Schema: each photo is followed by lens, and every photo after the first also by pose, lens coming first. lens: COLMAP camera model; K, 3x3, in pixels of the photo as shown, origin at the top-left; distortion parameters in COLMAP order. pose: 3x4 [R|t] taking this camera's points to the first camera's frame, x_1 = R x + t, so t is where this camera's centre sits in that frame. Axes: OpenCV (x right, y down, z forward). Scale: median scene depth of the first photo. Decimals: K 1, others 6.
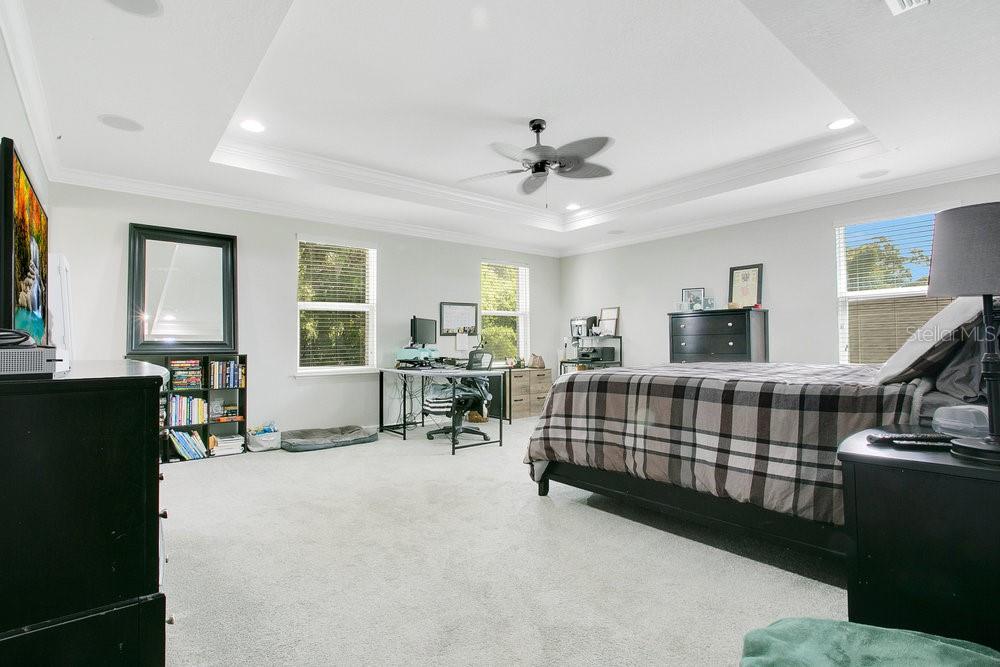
lens RADIAL K [[499.0, 0, 489.0], [0, 499.0, 335.1], [0, 0, 1]] dist [-0.001613, -0.000515]
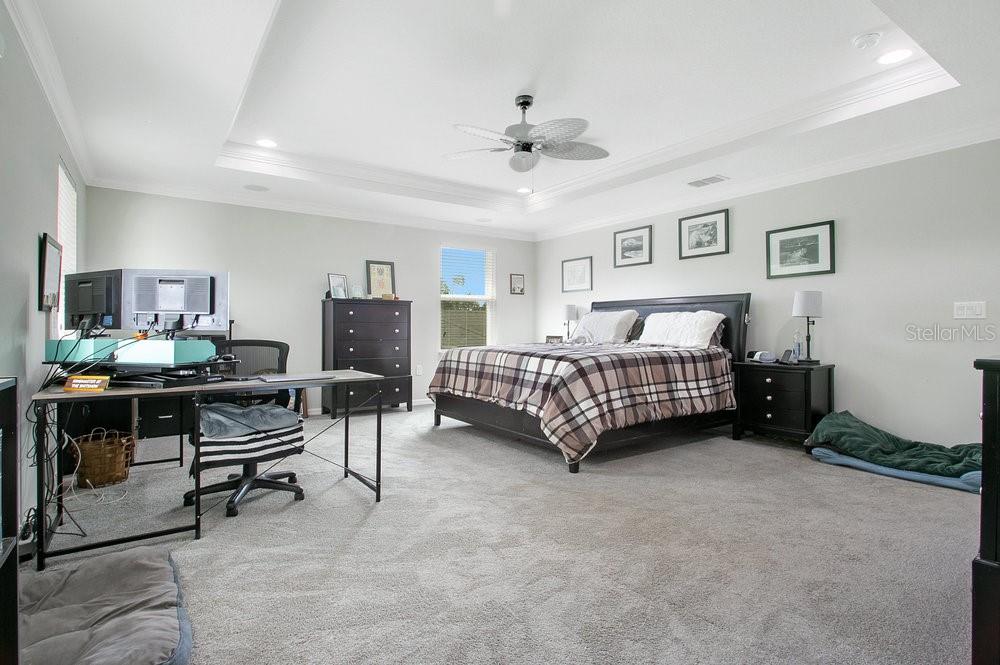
lens RADIAL K [[499.0, 0, 489.0], [0, 499.0, 334.1], [0, 0, 1]] dist [-0.001613, -0.000515]
pose [[0.066492, -0.002986, 0.997782, -0.876380], [-0.015999, 0.999864, 0.004059, 0.022797], [-0.997659, -0.016234, 0.066435, 1.019239]]
